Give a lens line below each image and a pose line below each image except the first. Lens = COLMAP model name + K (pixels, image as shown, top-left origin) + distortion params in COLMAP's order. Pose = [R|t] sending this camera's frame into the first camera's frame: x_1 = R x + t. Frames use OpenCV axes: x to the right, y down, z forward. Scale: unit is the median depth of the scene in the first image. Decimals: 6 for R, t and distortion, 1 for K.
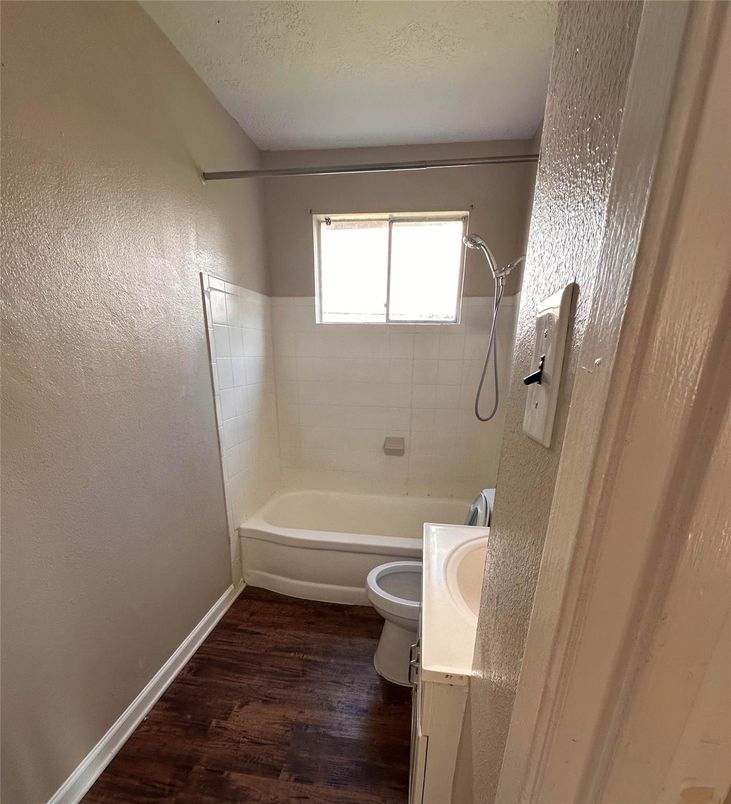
lens RADIAL K [[387.1, 0, 364.8], [0, 387.1, 491.6], [0, 0, 1]] dist [-0.000719, 0.001535]
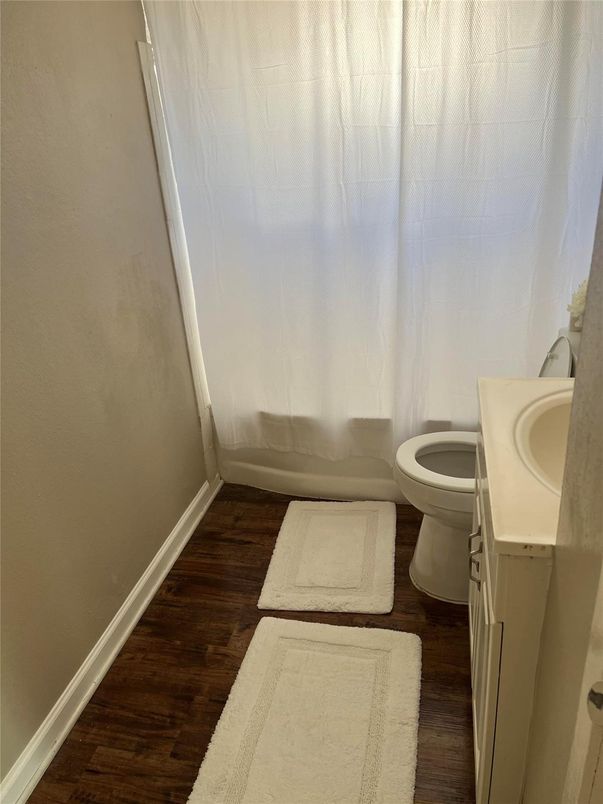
lens RADIAL K [[598.1, 0, 300.4], [0, 598.1, 410.0], [0, 0, 1]] dist [0.041796, -0.034909]
pose [[0.992594, -0.052095, -0.109741, -0.046576], [0.062889, 0.993265, 0.097311, 0.008440], [0.103933, -0.103491, 0.989185, -0.128577]]
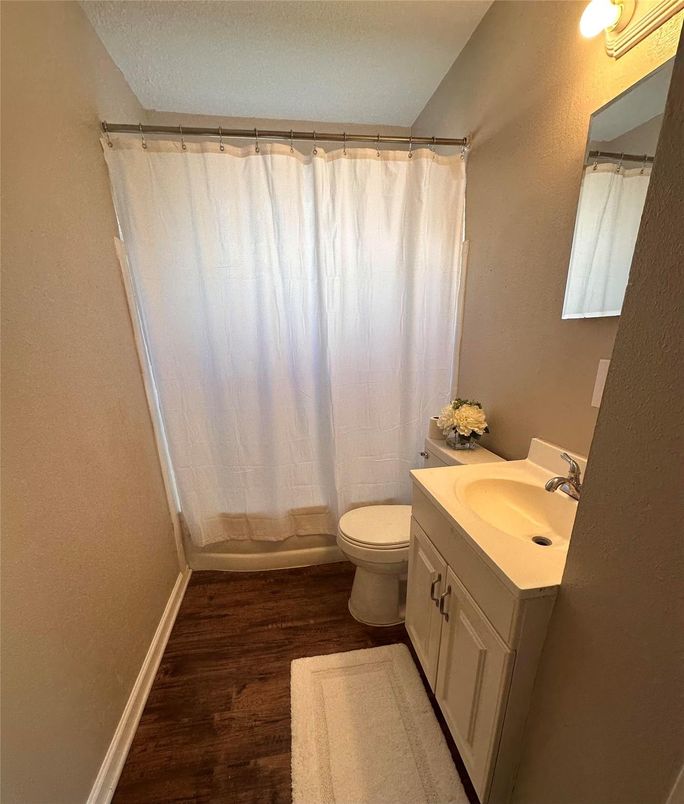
lens RADIAL K [[367.4, 0, 337.3], [0, 367.4, 457.6], [0, 0, 1]] dist [0.013166, 0.000180]
pose [[0.955572, -0.145074, 0.256585, -0.232774], [0.143598, 0.989331, 0.024584, -0.007061], [-0.257414, 0.013353, 0.966209, 0.042678]]
